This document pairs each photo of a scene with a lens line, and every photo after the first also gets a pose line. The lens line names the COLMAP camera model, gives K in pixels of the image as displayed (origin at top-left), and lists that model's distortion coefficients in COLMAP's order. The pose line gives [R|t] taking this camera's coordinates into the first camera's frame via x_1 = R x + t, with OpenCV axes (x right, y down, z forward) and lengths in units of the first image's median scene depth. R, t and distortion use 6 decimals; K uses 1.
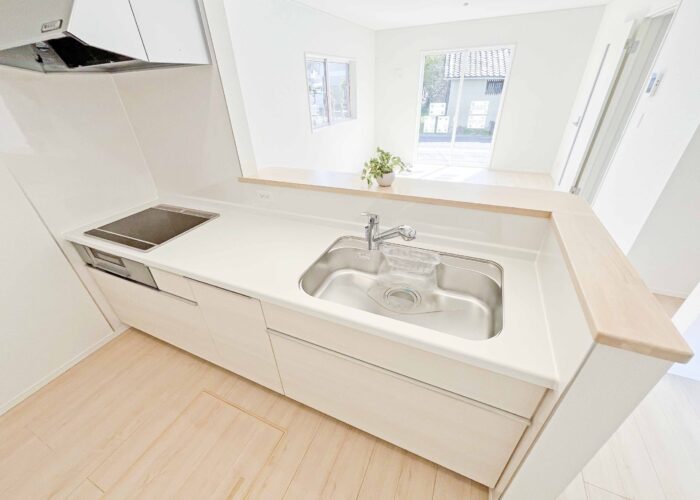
lens RADIAL K [[295.0, 0, 359.5], [0, 295.0, 250.6], [0, 0, 1]] dist [-0.002266, -0.000342]
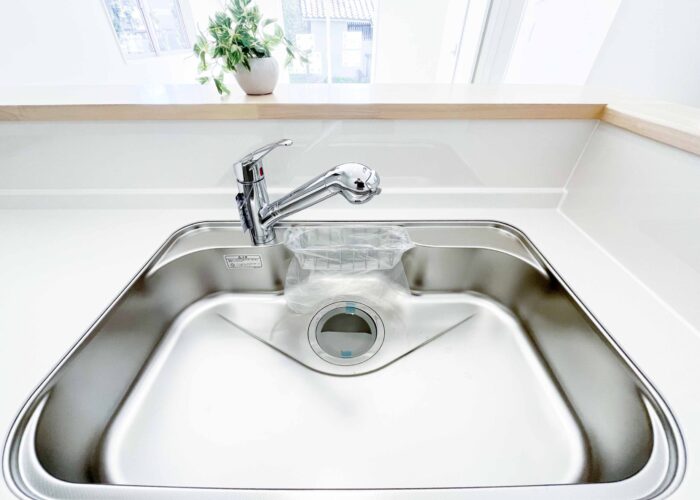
lens RADIAL K [[311.3, 0, 350.0], [0, 311.3, 250.0], [0, 0, 1]] dist [-0.000783, -0.000096]
pose [[0.935266, -0.203348, 0.289701, 0.030542], [0.179684, 0.977957, 0.106362, -0.018345], [-0.304944, -0.047422, 0.951189, 0.512294]]
